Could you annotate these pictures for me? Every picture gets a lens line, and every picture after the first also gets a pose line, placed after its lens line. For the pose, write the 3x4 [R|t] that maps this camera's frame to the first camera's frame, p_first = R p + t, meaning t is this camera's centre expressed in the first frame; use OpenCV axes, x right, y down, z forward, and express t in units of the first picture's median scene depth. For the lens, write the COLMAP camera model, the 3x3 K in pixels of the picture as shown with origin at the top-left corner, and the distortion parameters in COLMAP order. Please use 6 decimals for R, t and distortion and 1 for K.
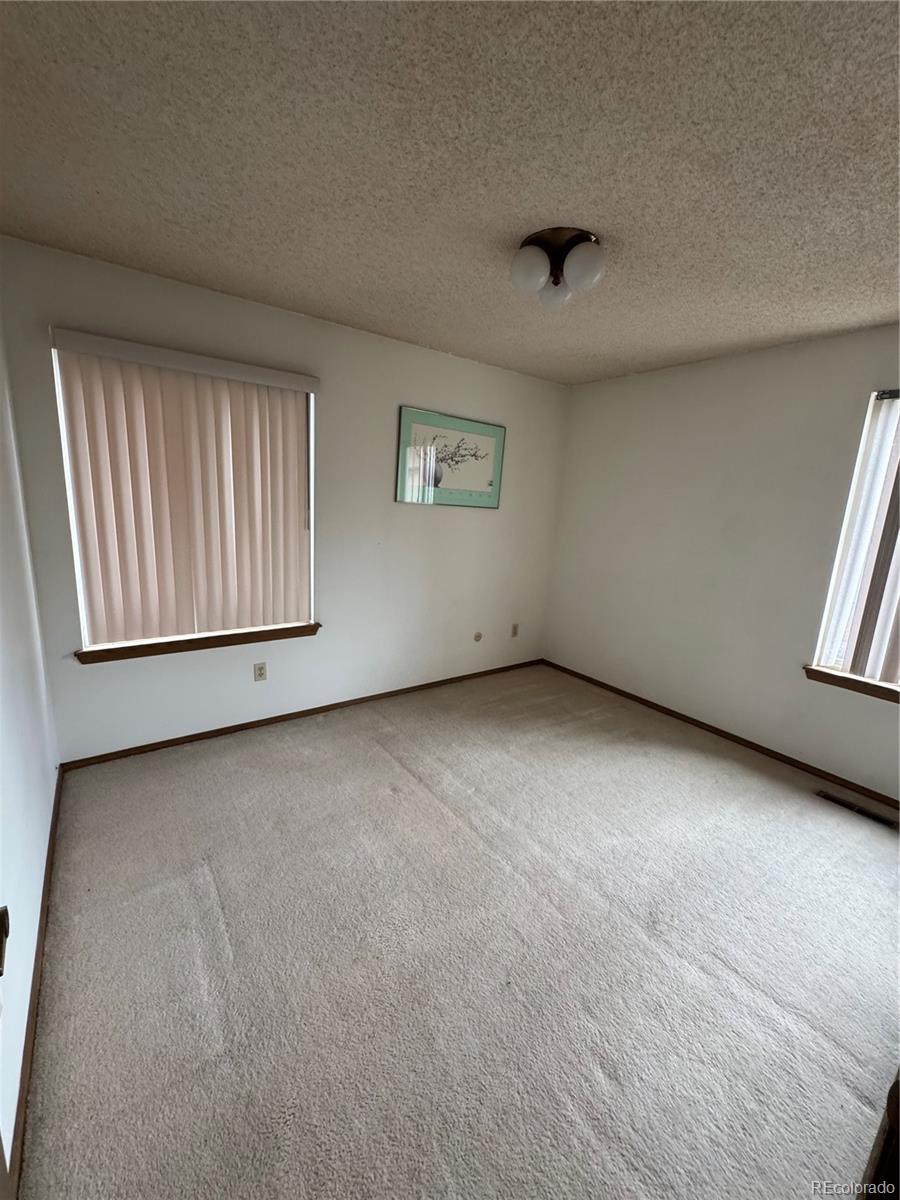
lens RADIAL K [[478.6, 0, 452.1], [0, 478.6, 599.3], [0, 0, 1]] dist [-0.007012, 0.001067]
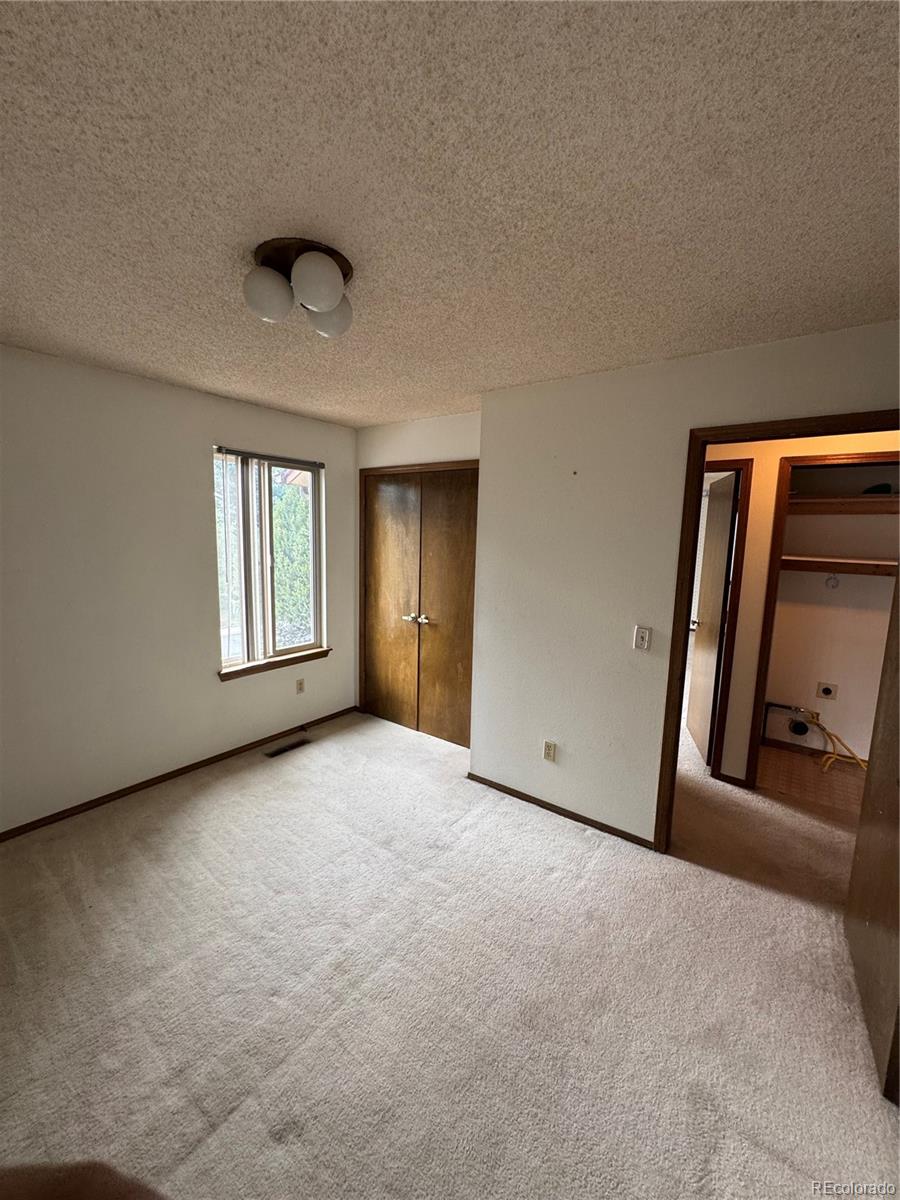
lens RADIAL K [[478.6, 0, 451.3], [0, 478.6, 598.1], [0, 0, 1]] dist [-0.007012, 0.001067]
pose [[-0.285491, -0.187670, 0.939827, -0.511420], [0.167622, 0.955746, 0.241768, -0.234073], [-0.943609, 0.226558, -0.241399, 0.751443]]
